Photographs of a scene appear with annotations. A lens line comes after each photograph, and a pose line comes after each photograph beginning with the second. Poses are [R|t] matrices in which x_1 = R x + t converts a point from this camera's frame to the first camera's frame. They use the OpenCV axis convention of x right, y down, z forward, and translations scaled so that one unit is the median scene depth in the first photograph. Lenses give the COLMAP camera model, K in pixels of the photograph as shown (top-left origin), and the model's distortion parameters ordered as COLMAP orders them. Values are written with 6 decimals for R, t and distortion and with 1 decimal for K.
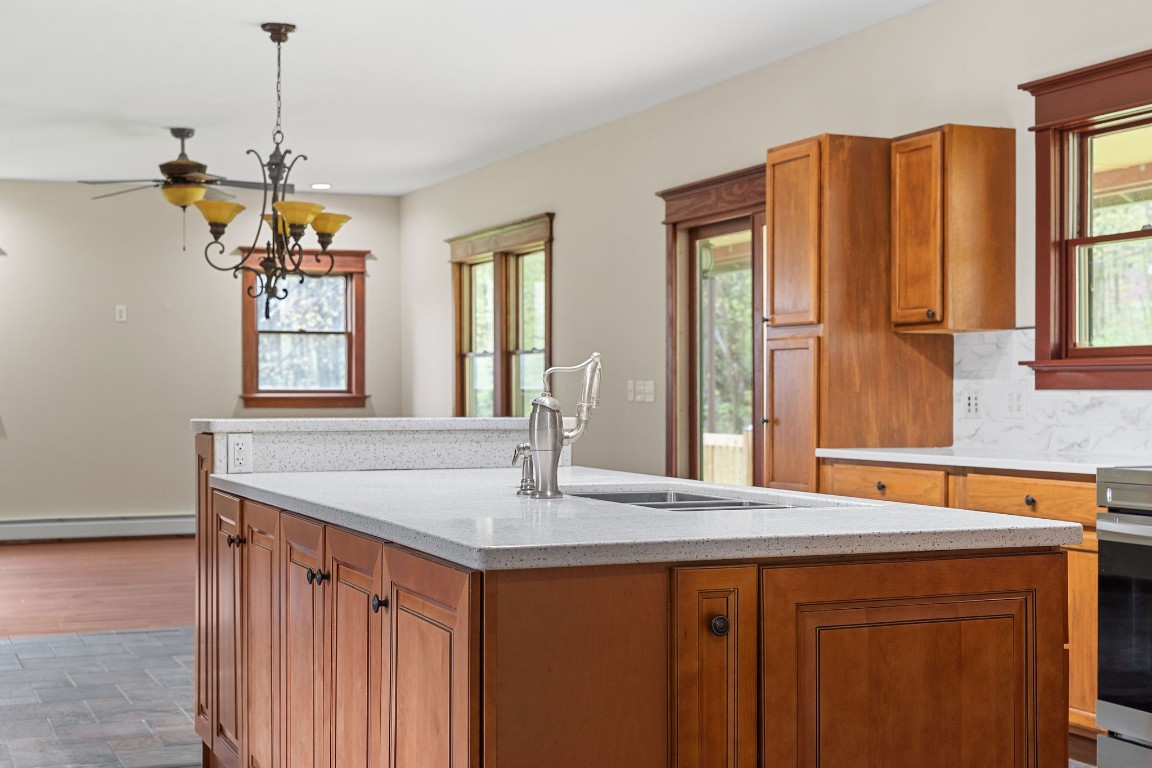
lens RADIAL K [[1622.8, 0, 612.2], [0, 1622.8, 367.8], [0, 0, 1]] dist [0.002662, 0.000000]
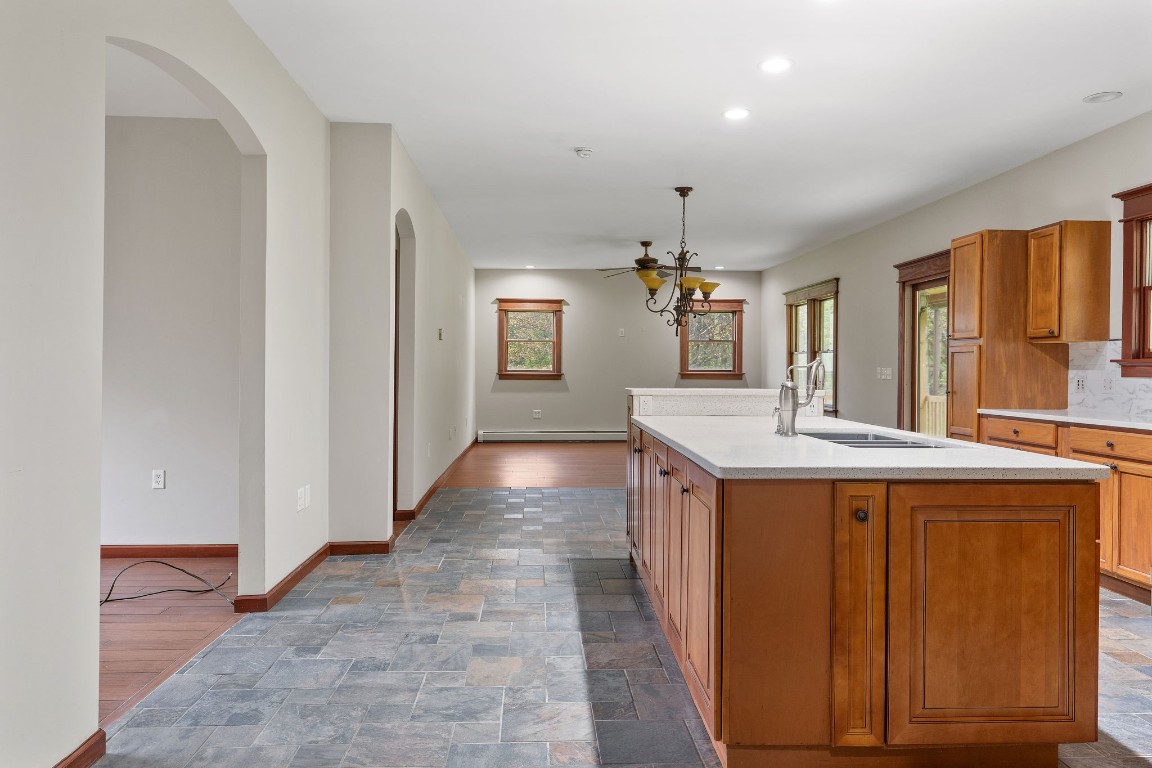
lens RADIAL K [[813.8, 0, 601.6], [0, 813.8, 370.8], [0, 0, 1]] dist [0.005970, -0.008373]
pose [[0.942706, 0.009840, -0.333479, 0.034397], [-0.004373, 0.999844, 0.017140, -0.004740], [0.333595, -0.014700, 0.942602, 0.028129]]
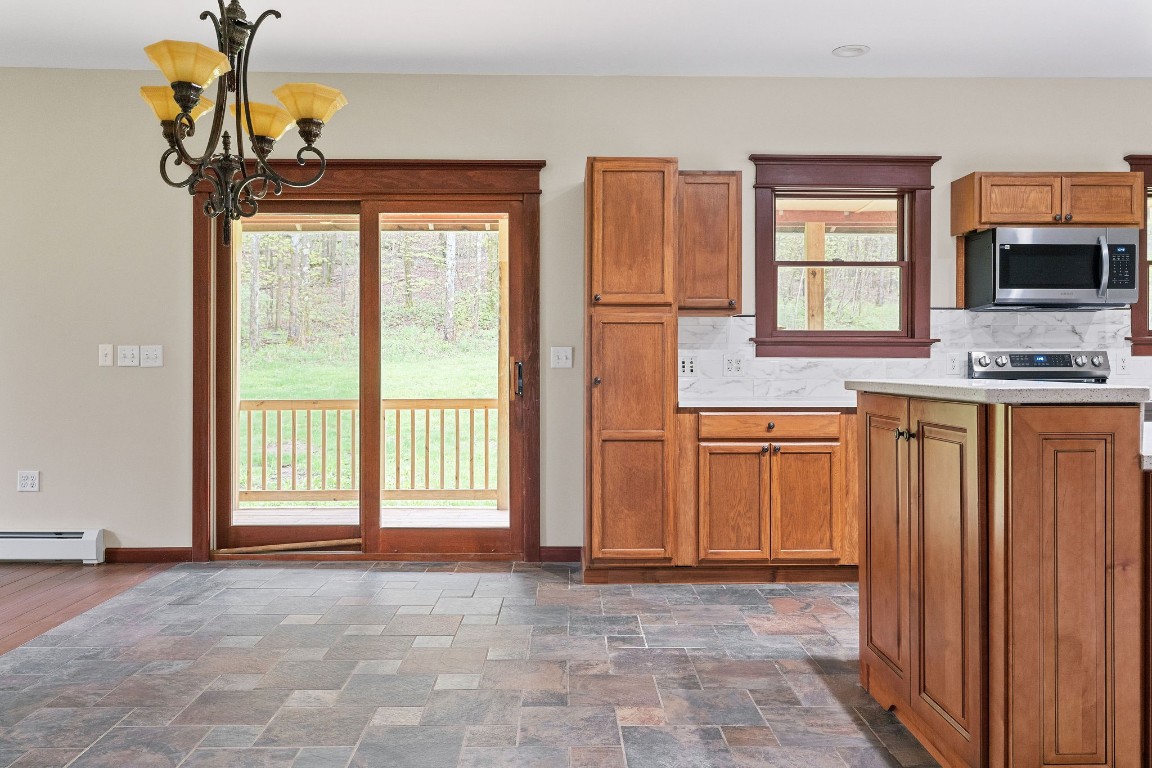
lens RADIAL K [[890.0, 0, 575.1], [0, 890.0, 373.4], [0, 0, 1]] dist [0.009184, -0.005644]
pose [[0.382789, -0.001130, 0.923835, -0.921912], [-0.019588, 0.999765, 0.009339, 0.040589], [-0.923628, -0.021671, 0.382677, 1.277424]]
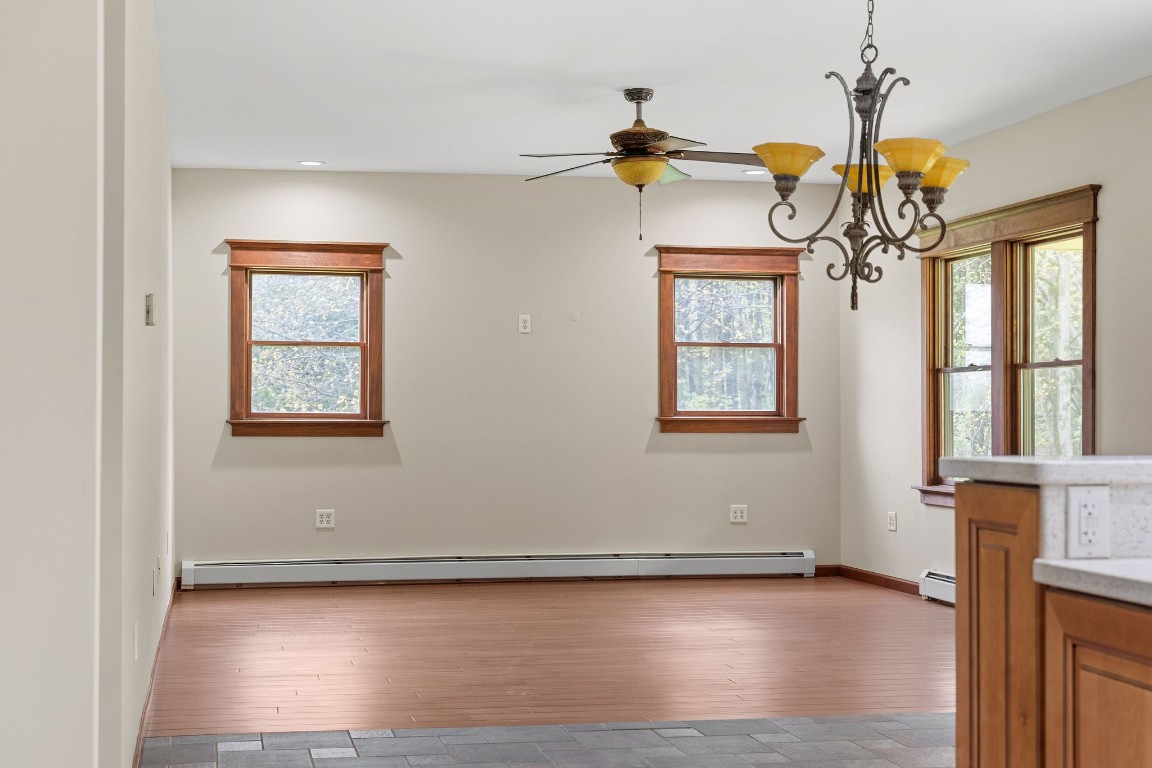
lens RADIAL K [[1622.8, 0, 572.2], [0, 1622.8, 387.4], [0, 0, 1]] dist [0.002662, 0.000000]
pose [[0.979357, 0.001445, -0.202135, -0.173408], [-0.001961, 0.999995, -0.002352, 0.005266], [0.202130, 0.002700, 0.979355, 0.255947]]
